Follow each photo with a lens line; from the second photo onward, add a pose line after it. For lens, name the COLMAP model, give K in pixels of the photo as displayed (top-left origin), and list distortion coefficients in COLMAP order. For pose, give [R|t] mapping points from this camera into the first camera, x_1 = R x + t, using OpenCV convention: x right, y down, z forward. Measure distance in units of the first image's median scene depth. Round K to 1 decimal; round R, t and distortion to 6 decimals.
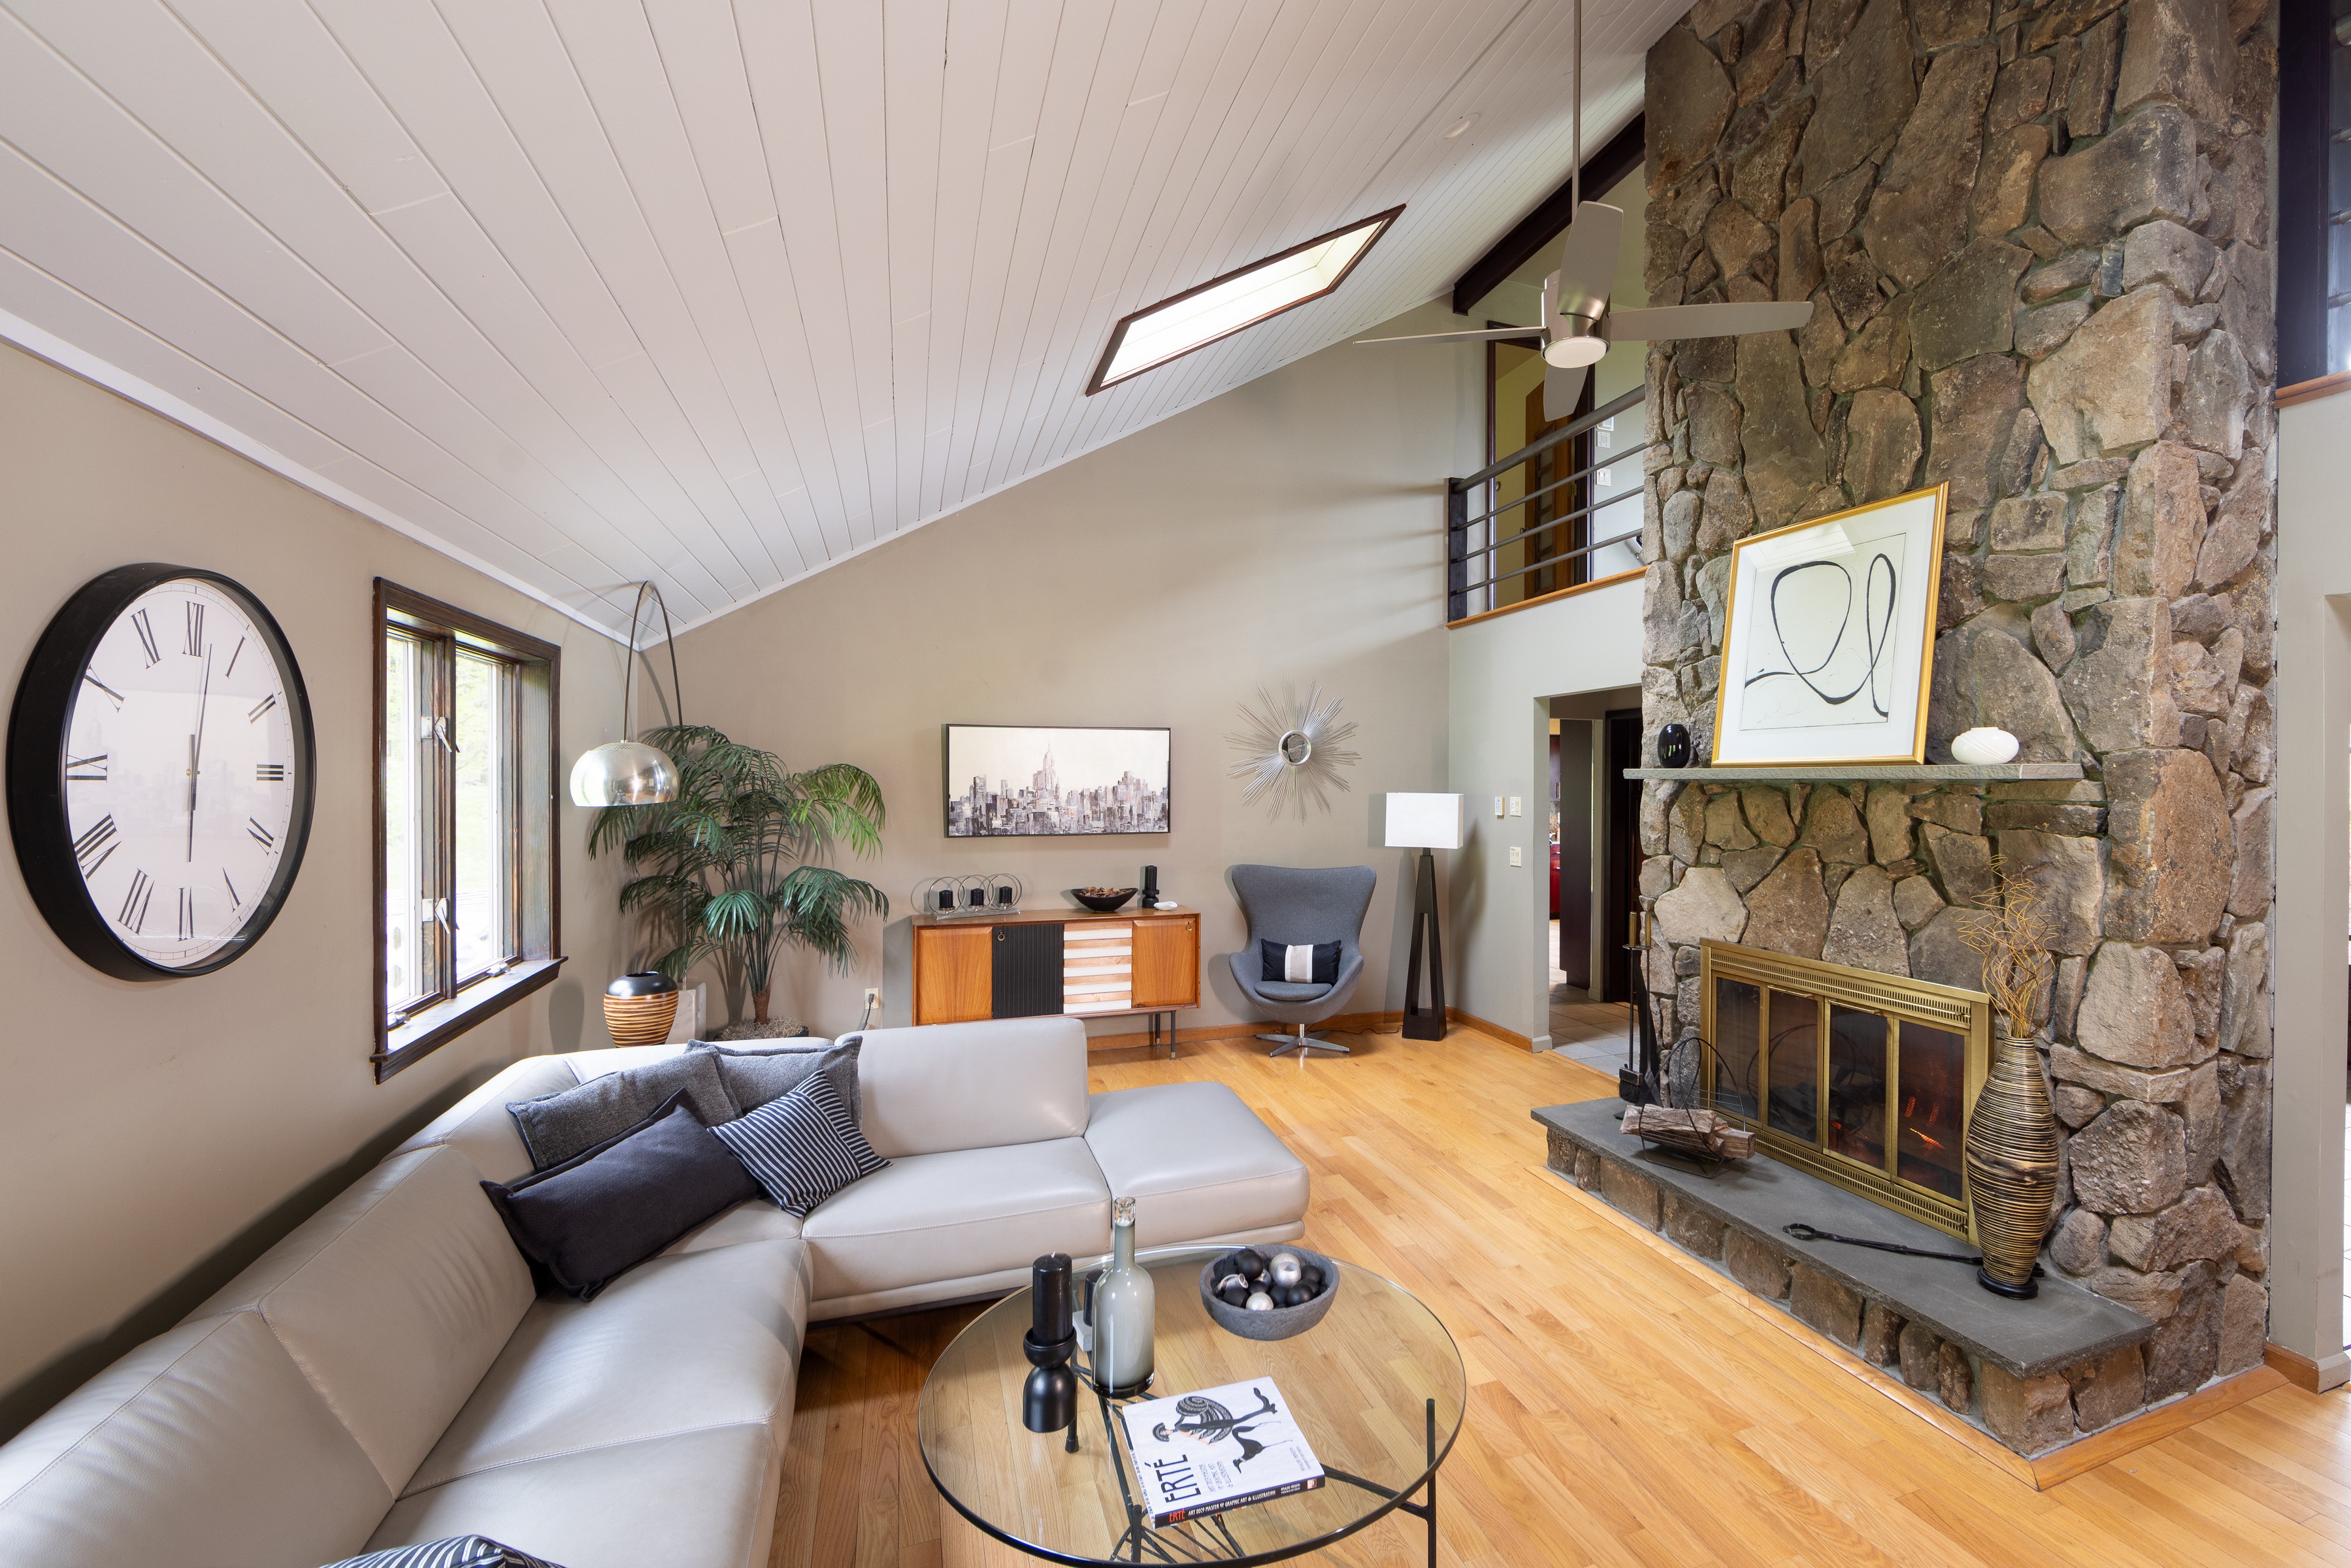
lens RADIAL K [[979.0, 0, 1186.8], [0, 979.0, 775.9], [0, 0, 1]] dist [-0.000587, -0.003117]
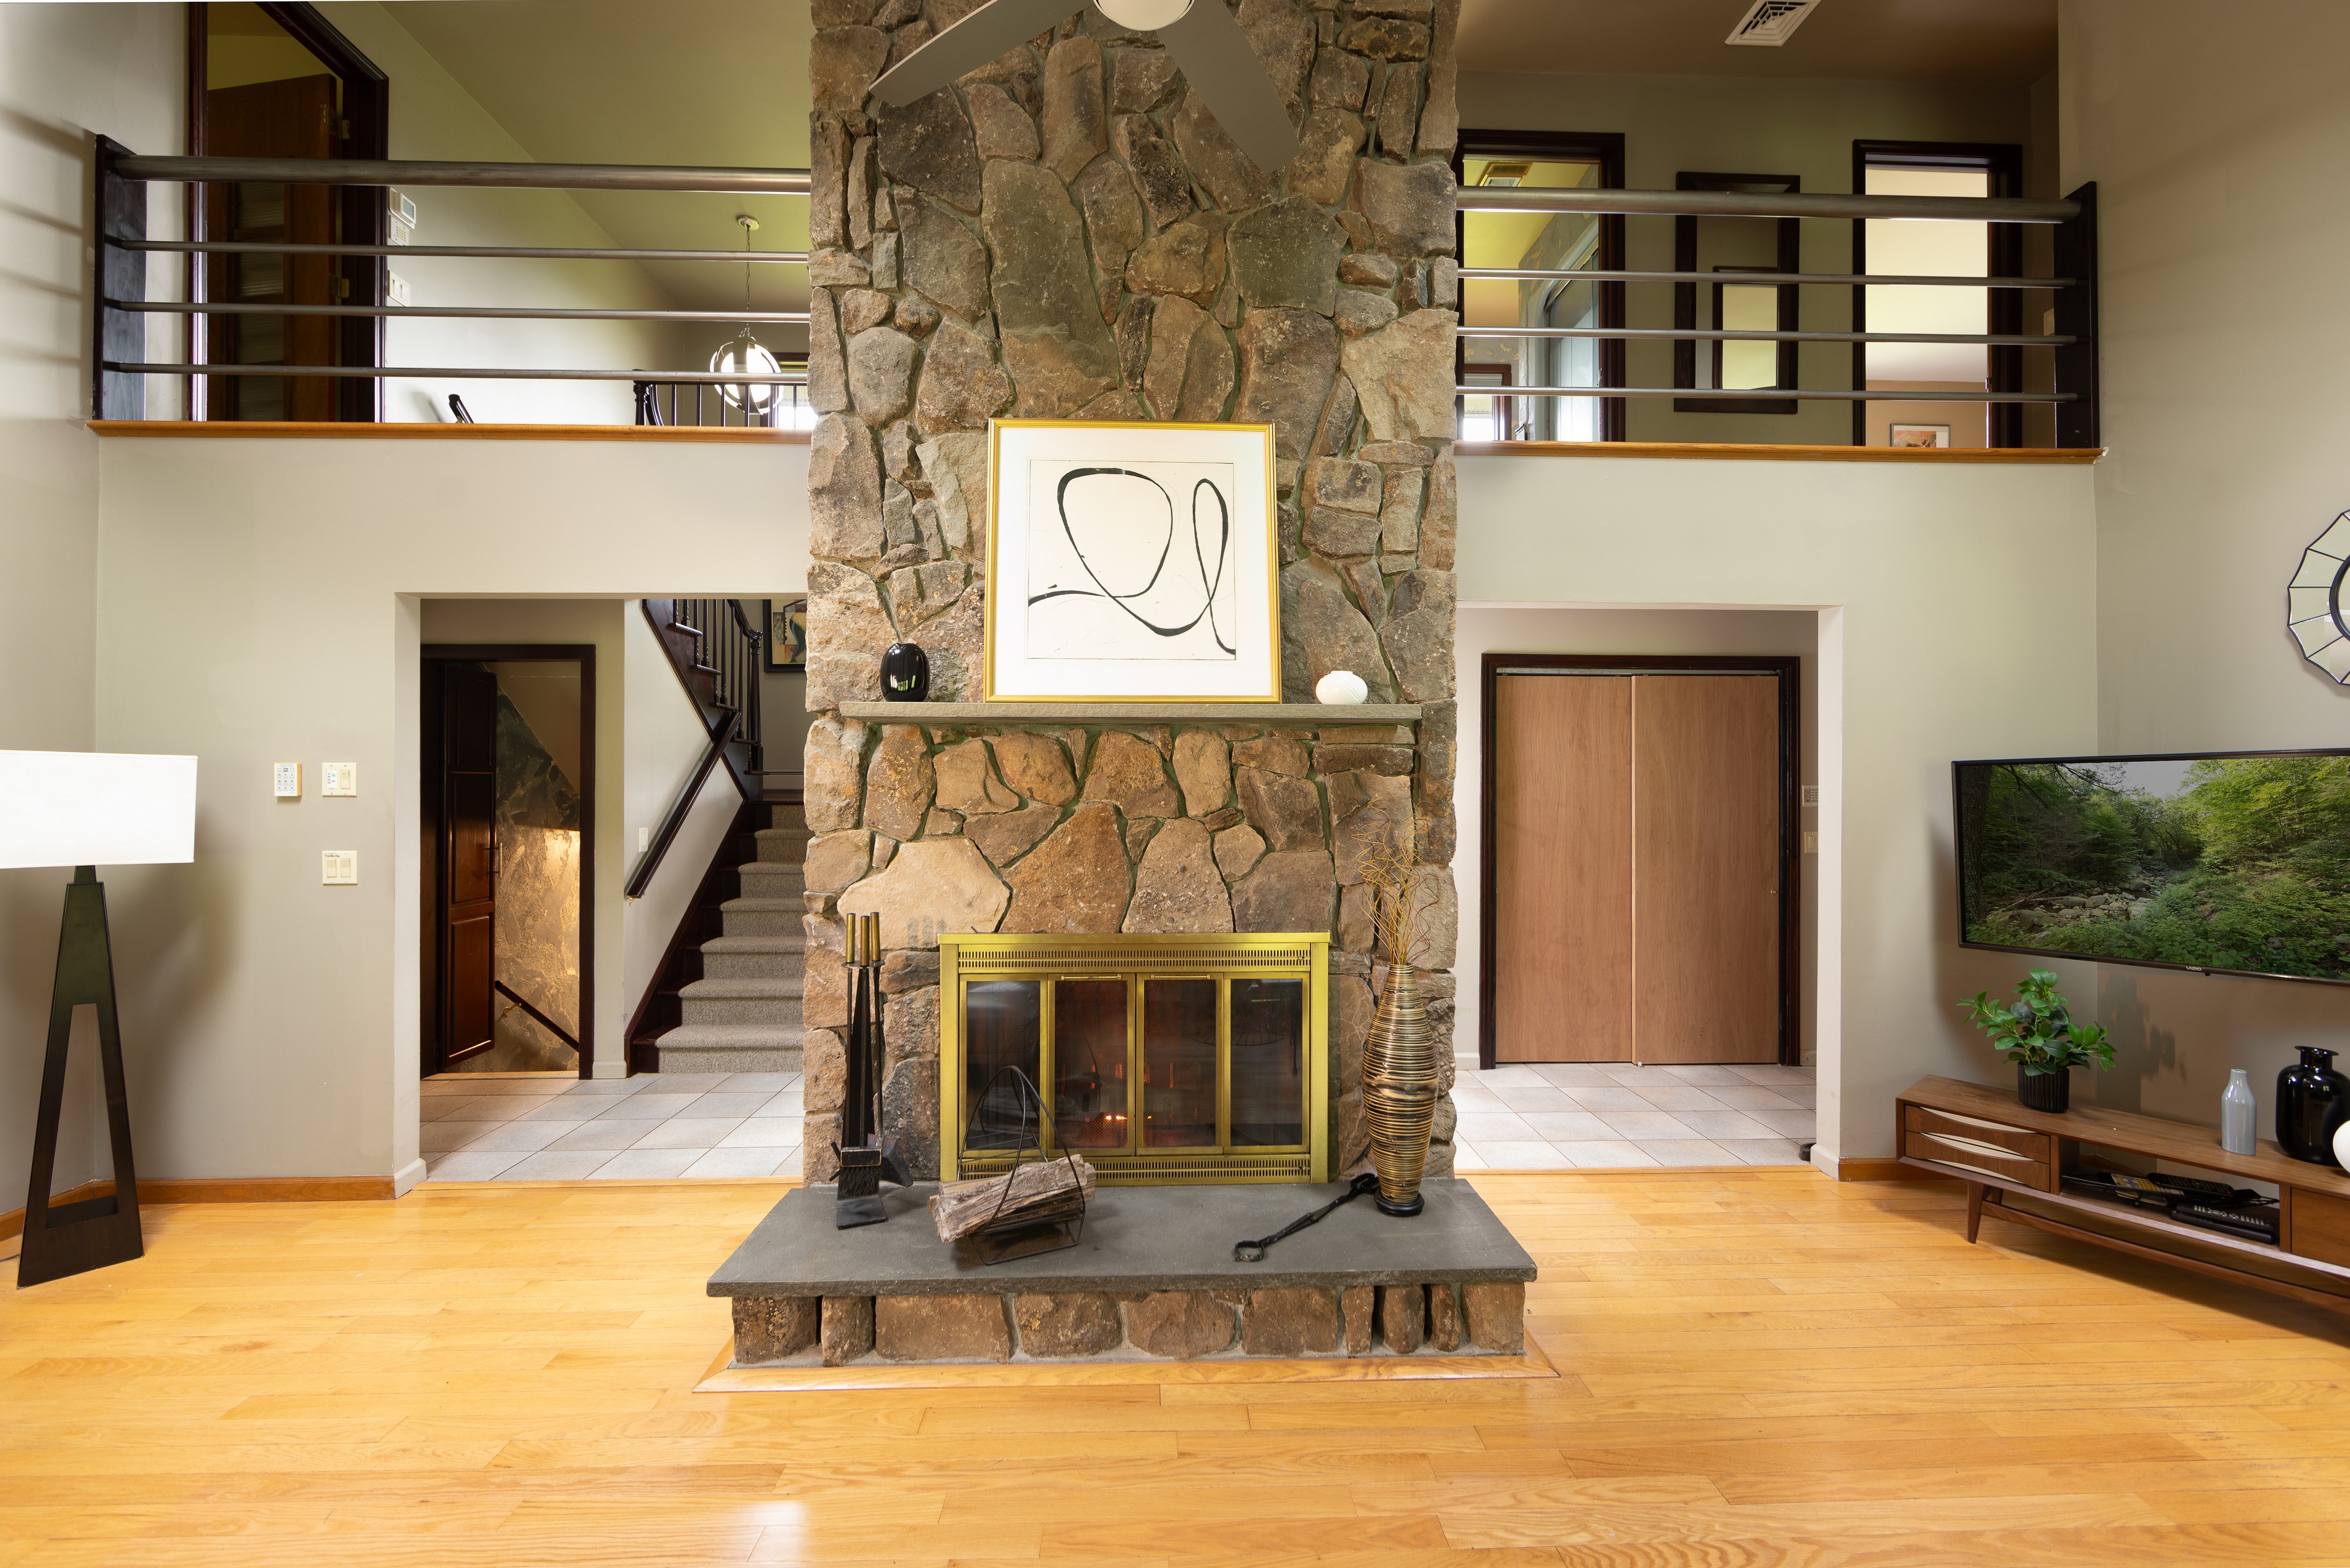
lens RADIAL K [[978.7, 0, 1186.3], [0, 978.7, 775.9], [0, 0, 1]] dist [-0.000587, -0.003117]
pose [[0.242244, 0.004649, 0.970204, -0.184822], [-0.008873, 0.999957, -0.002576, 0.054016], [-0.970175, -0.007984, 0.242275, 0.770833]]
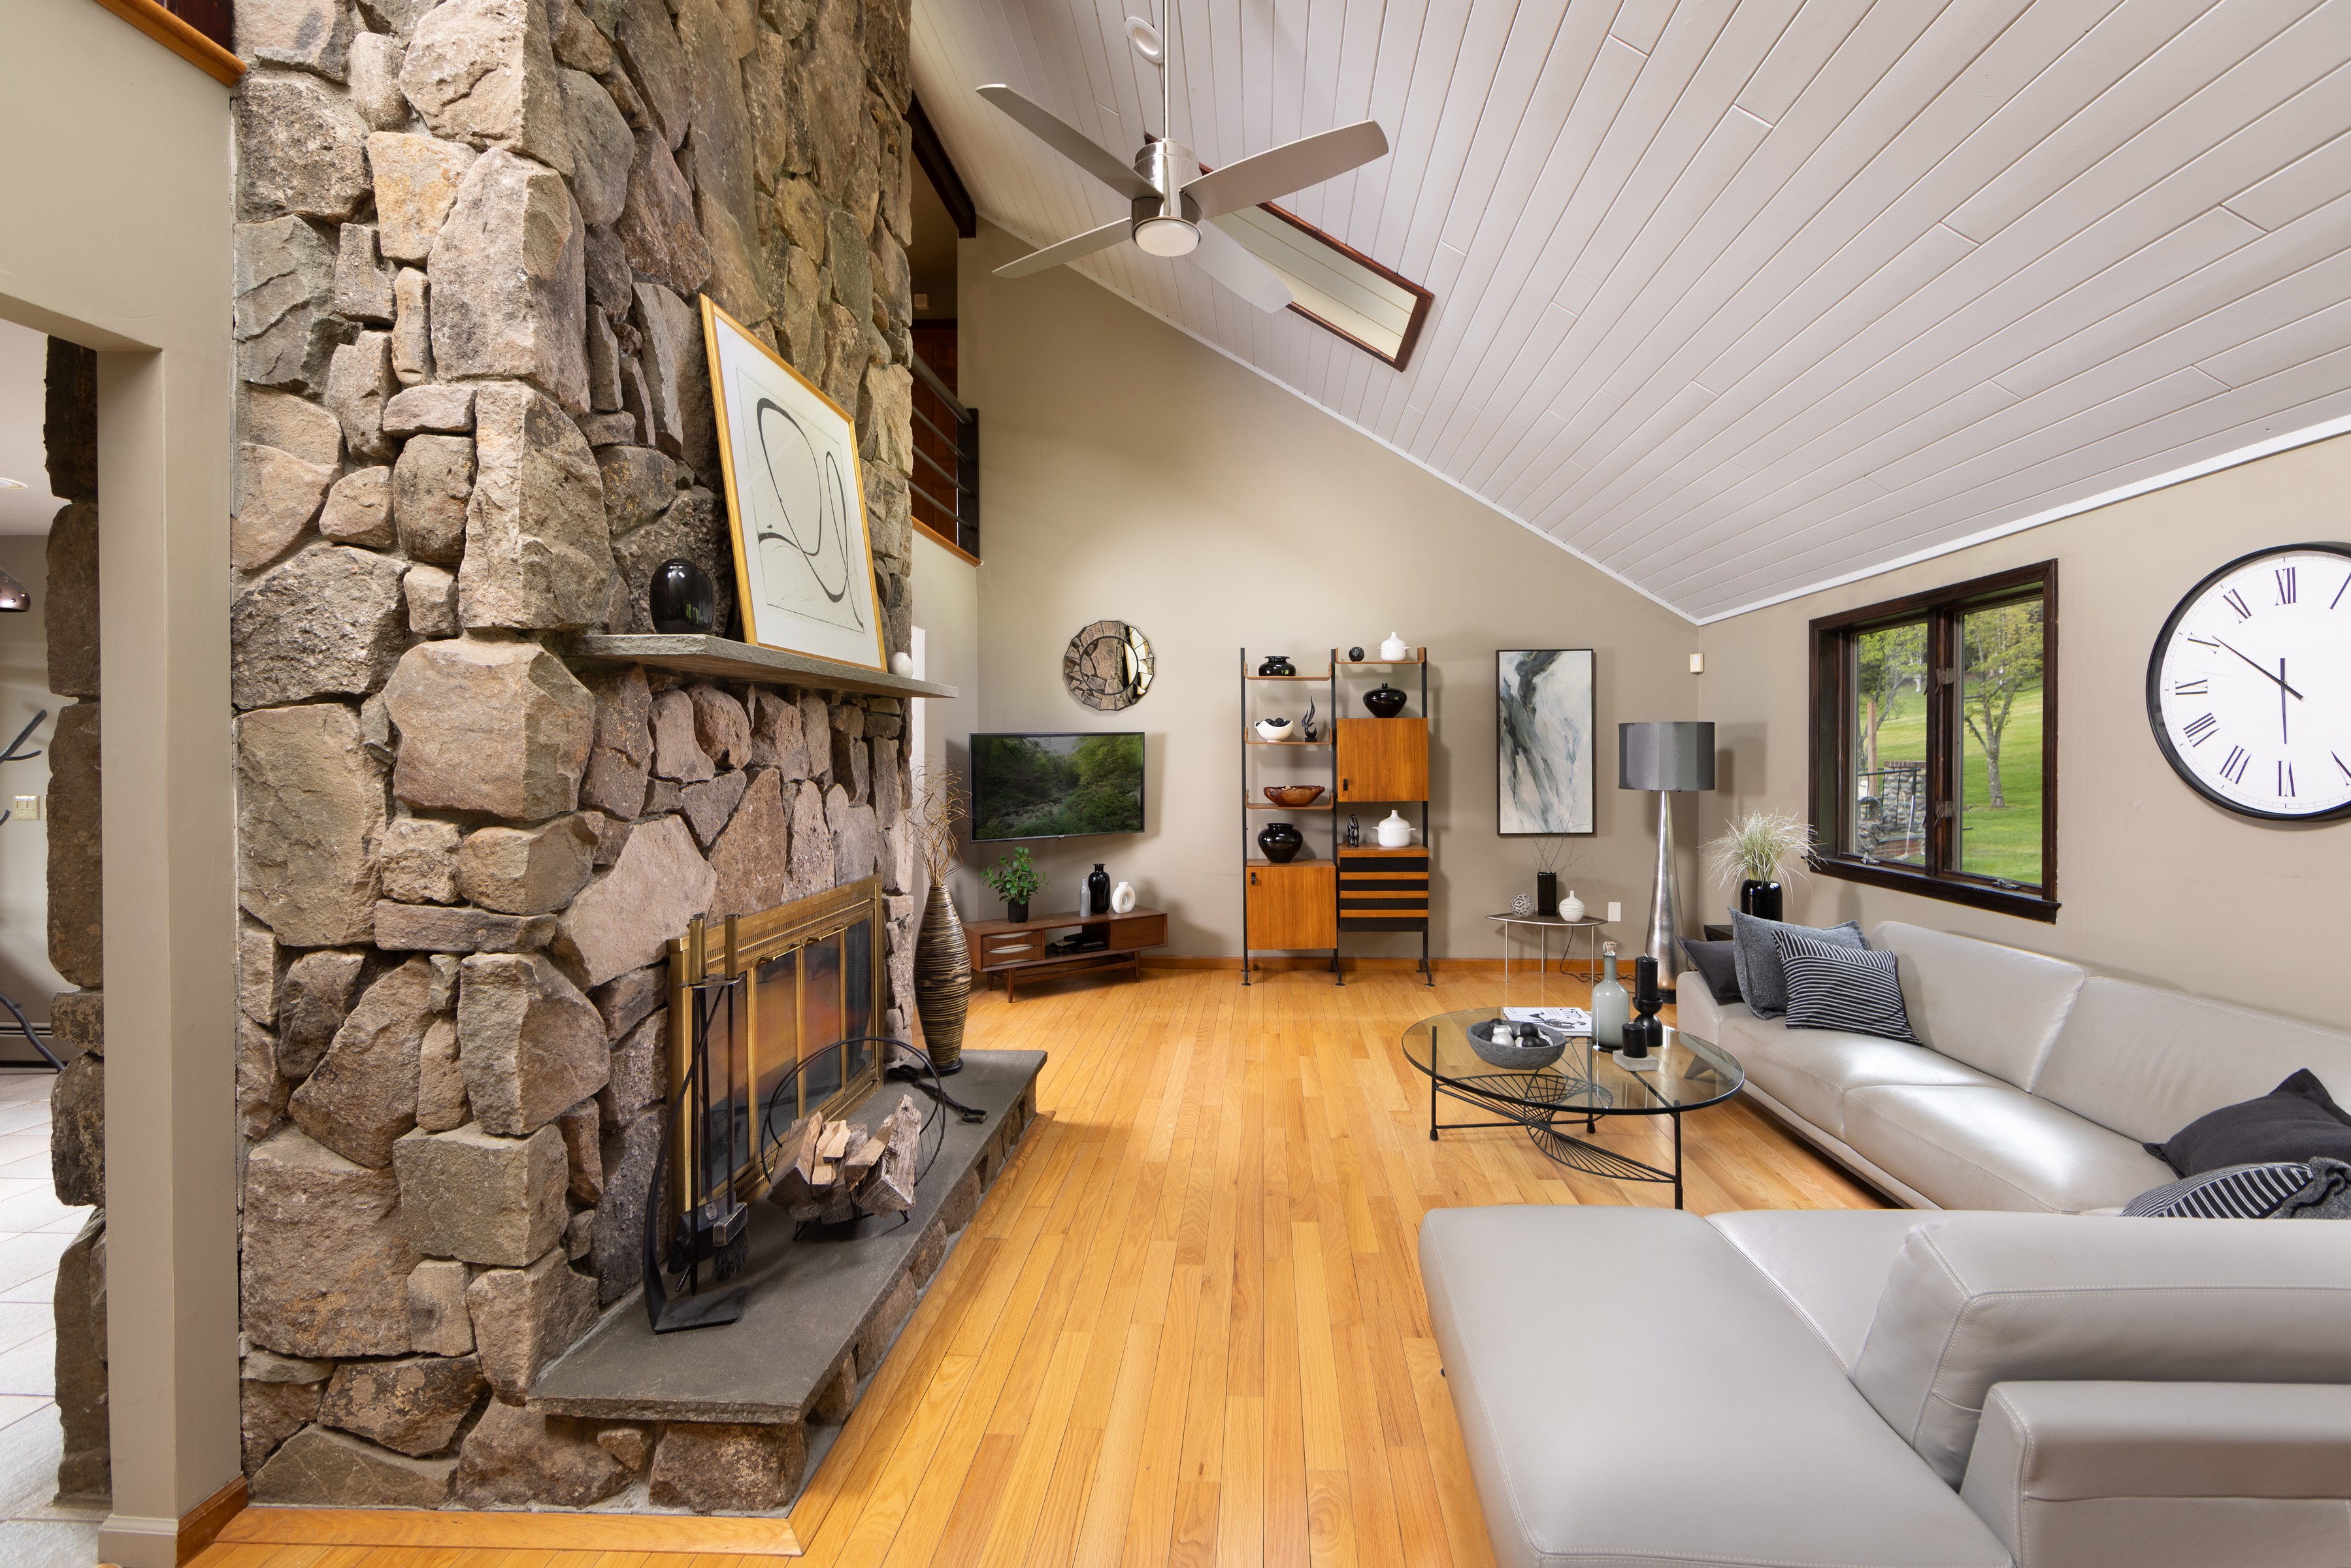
lens RADIAL K [[979.0, 0, 1186.8], [0, 979.0, 775.9], [0, 0, 1]] dist [-0.000587, -0.003117]
pose [[-0.940134, -0.012198, 0.340587, 0.054997], [-0.006345, 0.999813, 0.018294, 0.069027], [-0.340746, 0.015038, -0.940035, 1.754939]]
